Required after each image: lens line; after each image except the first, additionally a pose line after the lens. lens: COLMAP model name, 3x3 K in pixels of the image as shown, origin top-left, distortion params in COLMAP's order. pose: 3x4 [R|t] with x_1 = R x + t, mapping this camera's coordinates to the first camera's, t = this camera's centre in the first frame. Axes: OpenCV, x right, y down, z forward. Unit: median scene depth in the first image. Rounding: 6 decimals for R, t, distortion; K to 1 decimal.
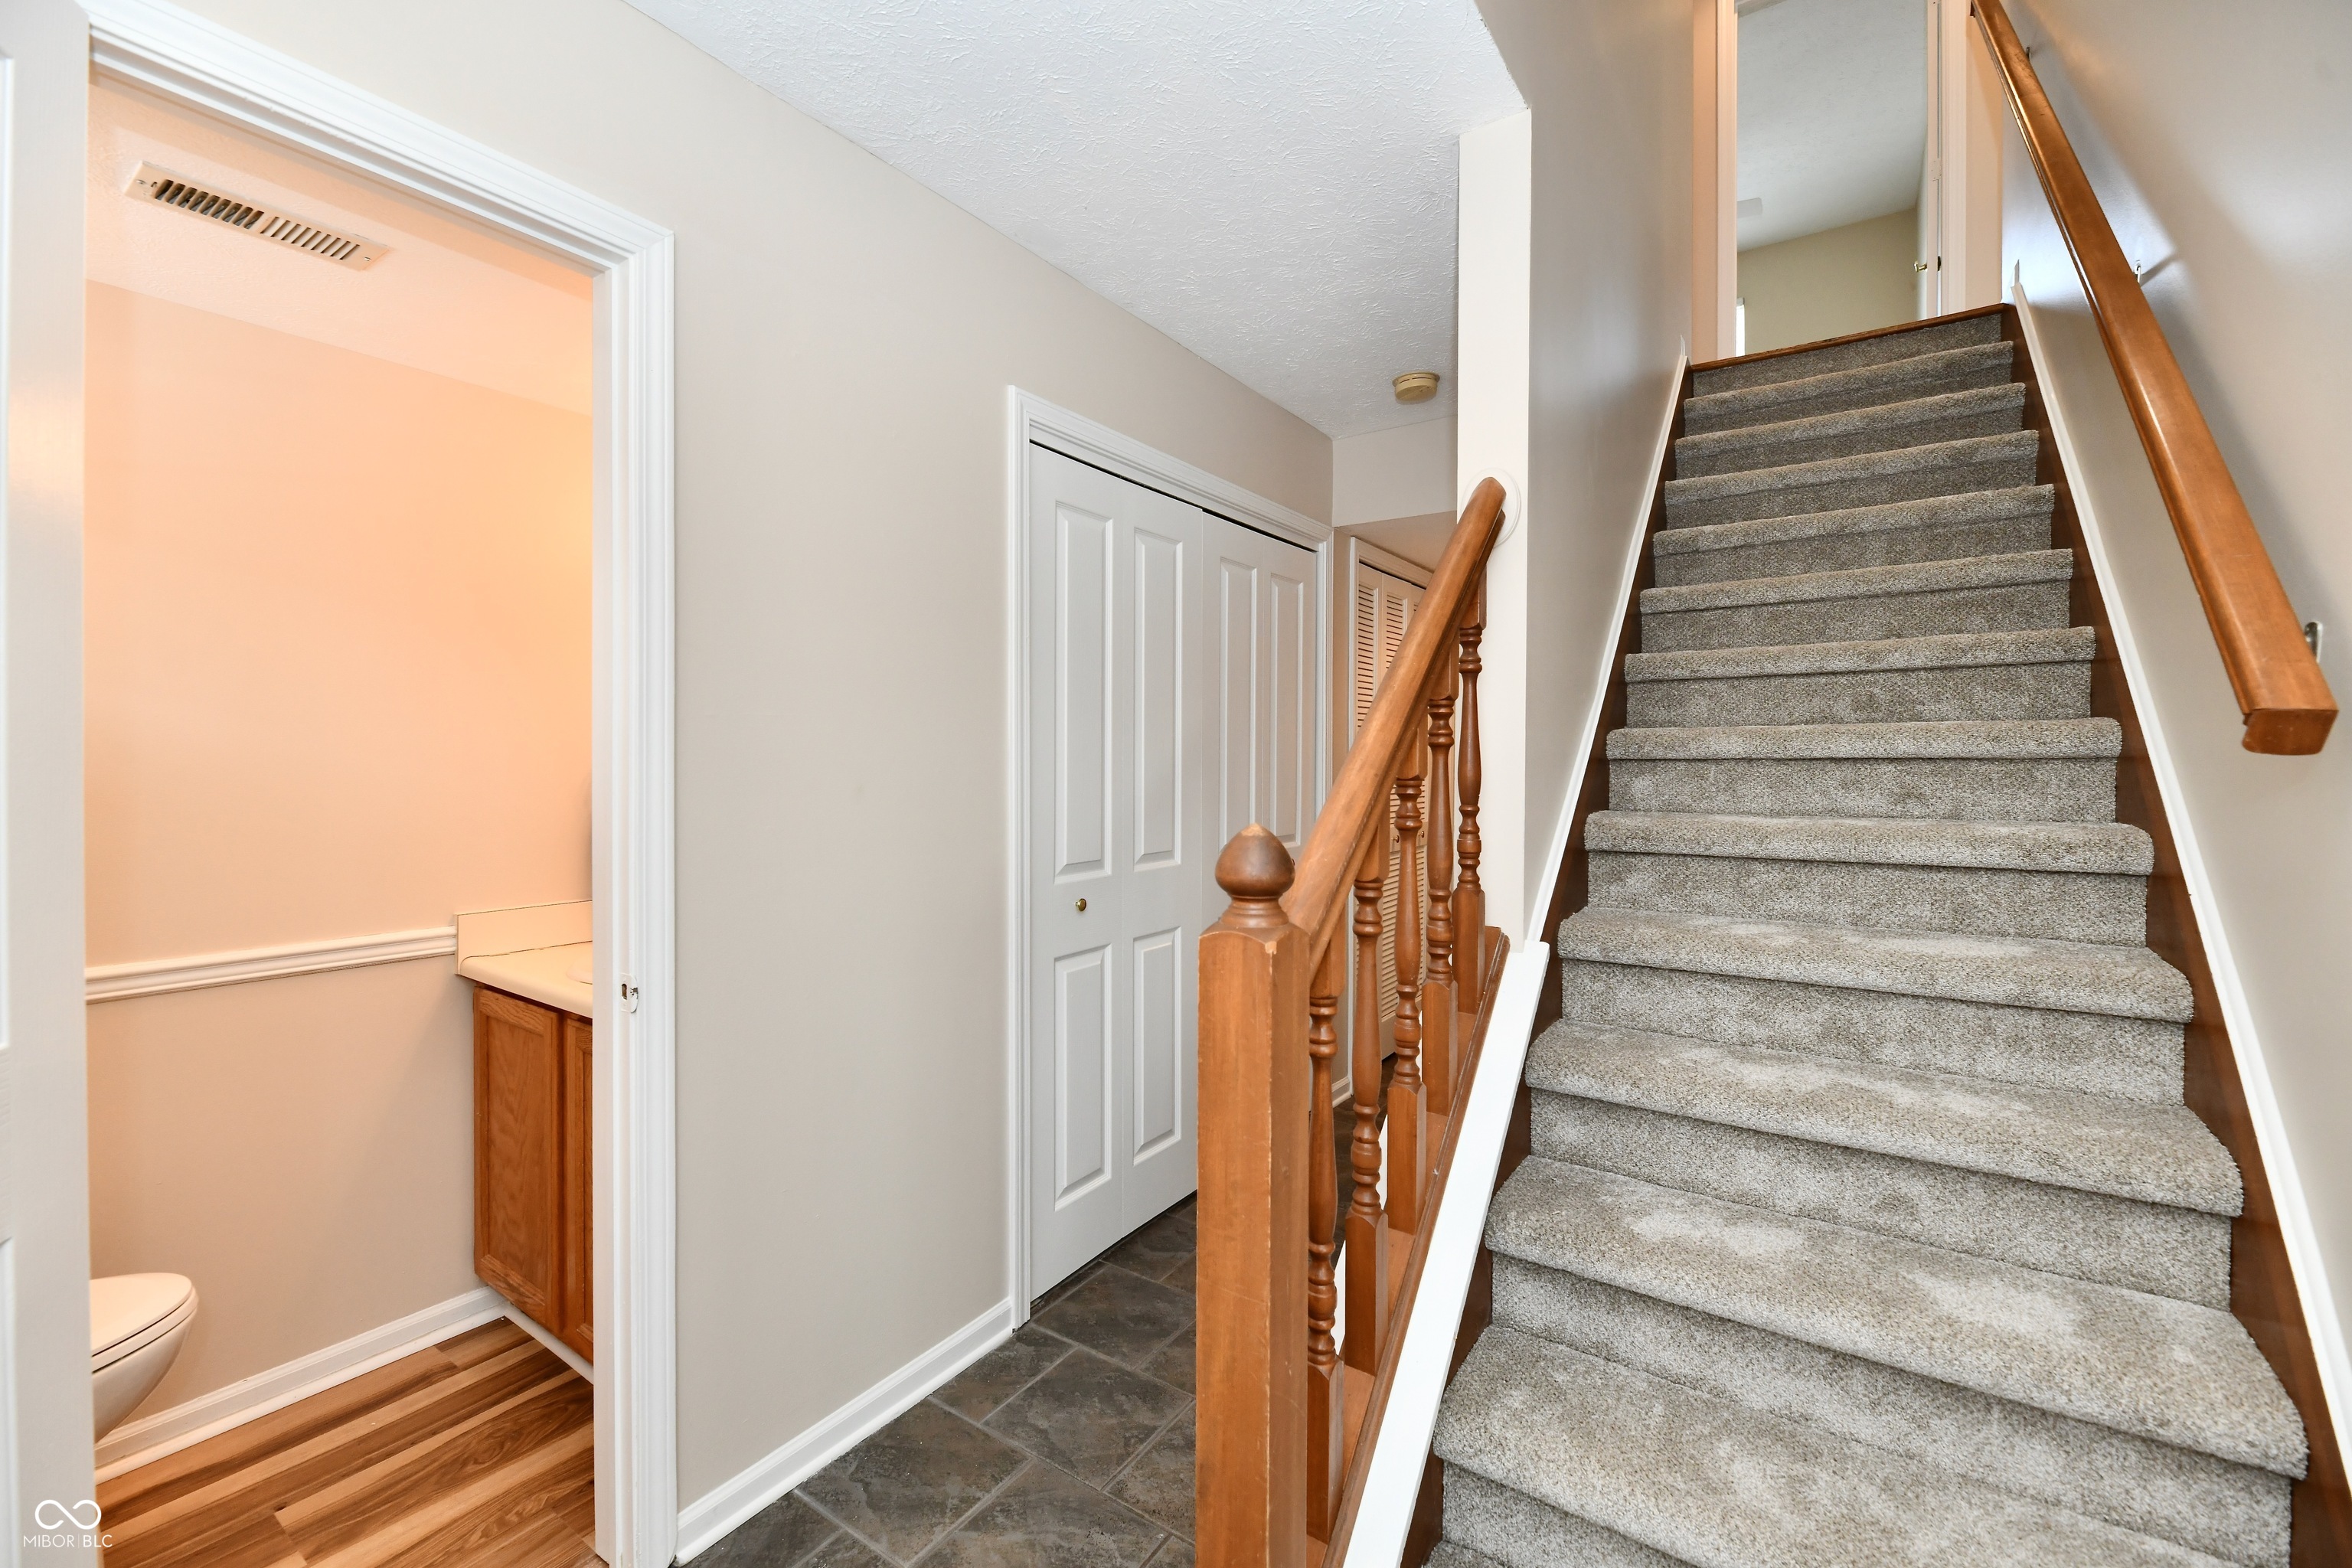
lens RADIAL K [[964.4, 0, 1171.3], [0, 964.4, 766.3], [0, 0, 1]] dist [-0.000465, -0.003869]
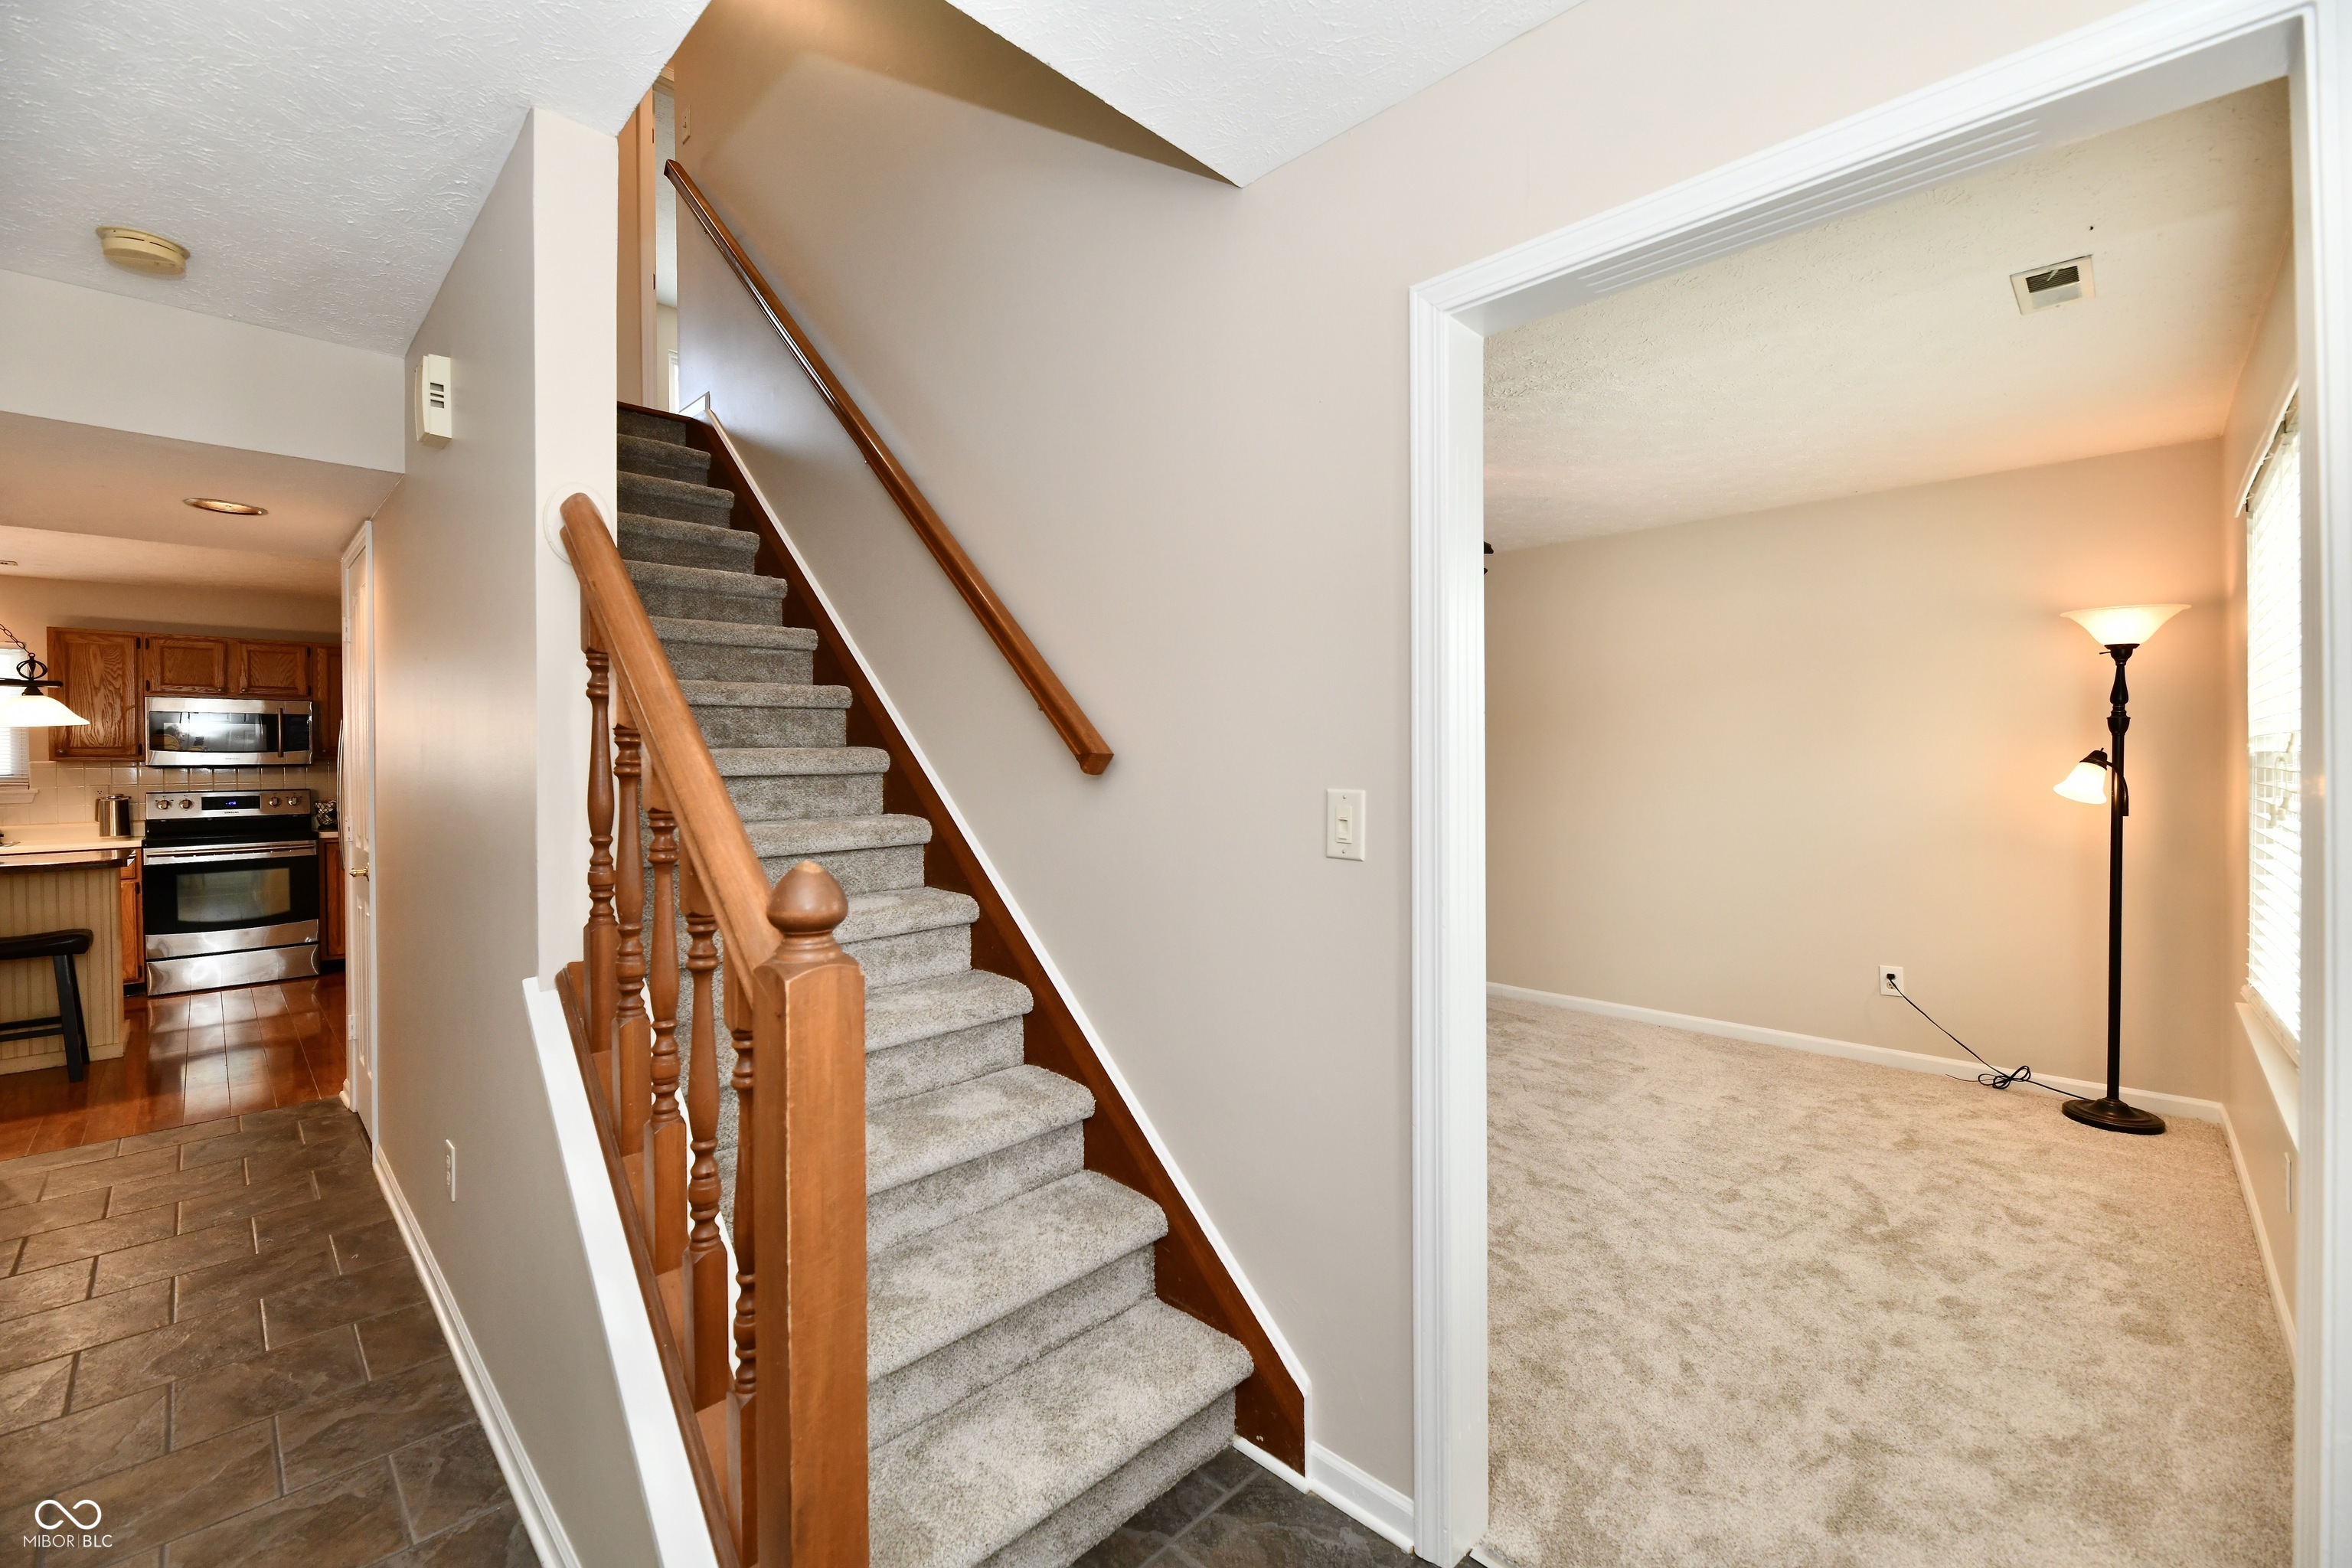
lens RADIAL K [[964.4, 0, 1171.3], [0, 964.4, 766.3], [0, 0, 1]] dist [-0.000465, -0.003869]
pose [[0.169500, -0.012846, 0.985446, -0.610958], [0.018324, 0.999783, 0.009881, -0.032255], [-0.985360, 0.016383, 0.169699, 0.308181]]
